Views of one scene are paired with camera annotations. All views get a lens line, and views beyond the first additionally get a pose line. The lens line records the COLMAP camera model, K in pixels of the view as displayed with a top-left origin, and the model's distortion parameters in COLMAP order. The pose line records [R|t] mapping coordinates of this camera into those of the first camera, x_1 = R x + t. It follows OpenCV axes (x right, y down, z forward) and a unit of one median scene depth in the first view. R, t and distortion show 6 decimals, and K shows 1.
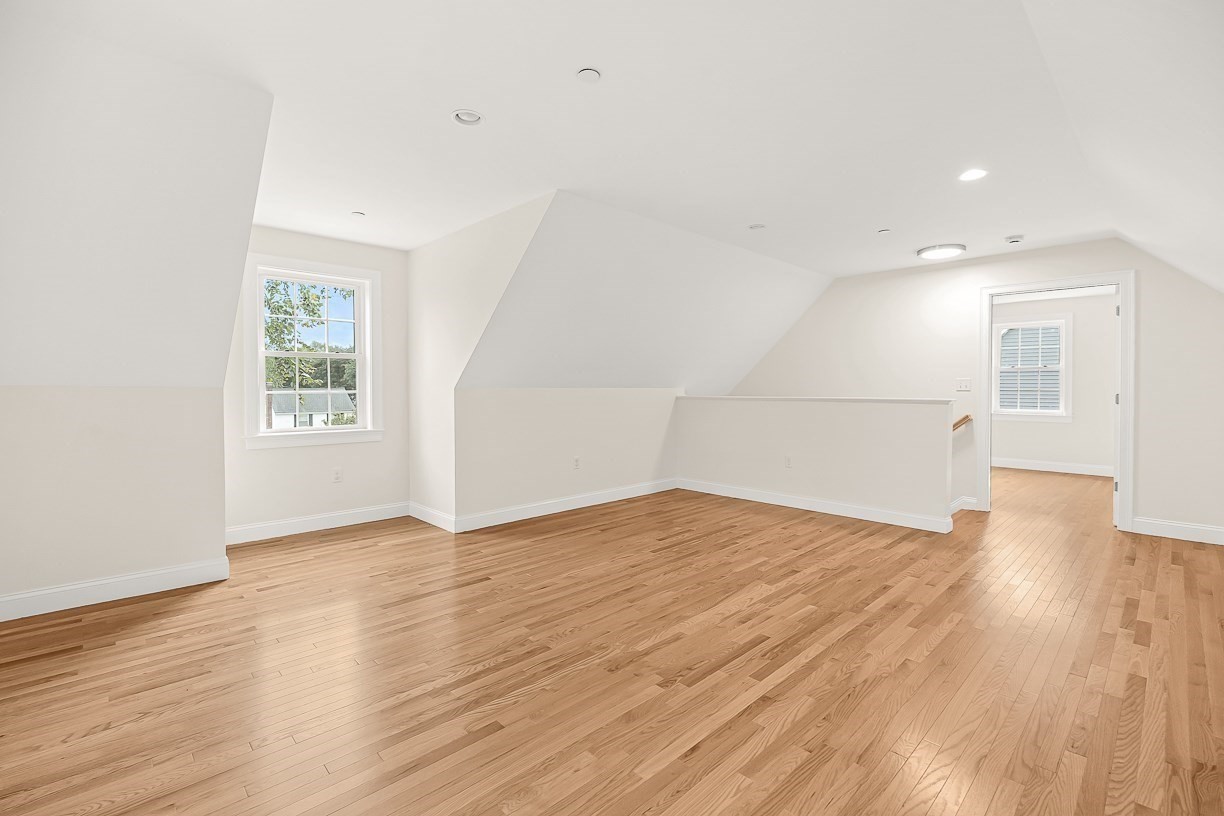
lens RADIAL K [[544.5, 0, 606.1], [0, 544.5, 402.1], [0, 0, 1]] dist [-0.000624, 0.000105]
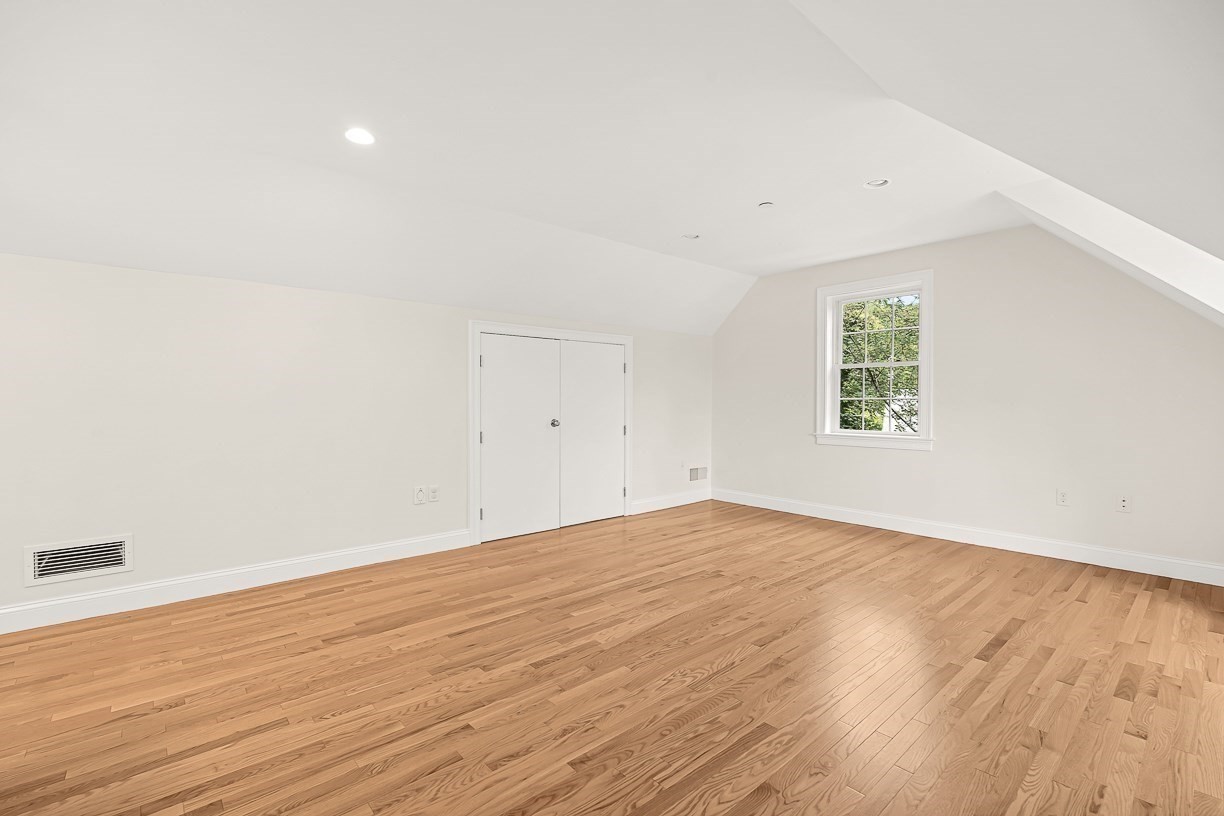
lens RADIAL K [[544.5, 0, 606.1], [0, 544.5, 402.1], [0, 0, 1]] dist [-0.000624, 0.000105]
pose [[-0.998915, -0.002503, 0.046503, 0.267881], [-0.001332, 0.999682, 0.025193, -0.033083], [-0.046551, 0.025104, -0.998600, 1.906864]]
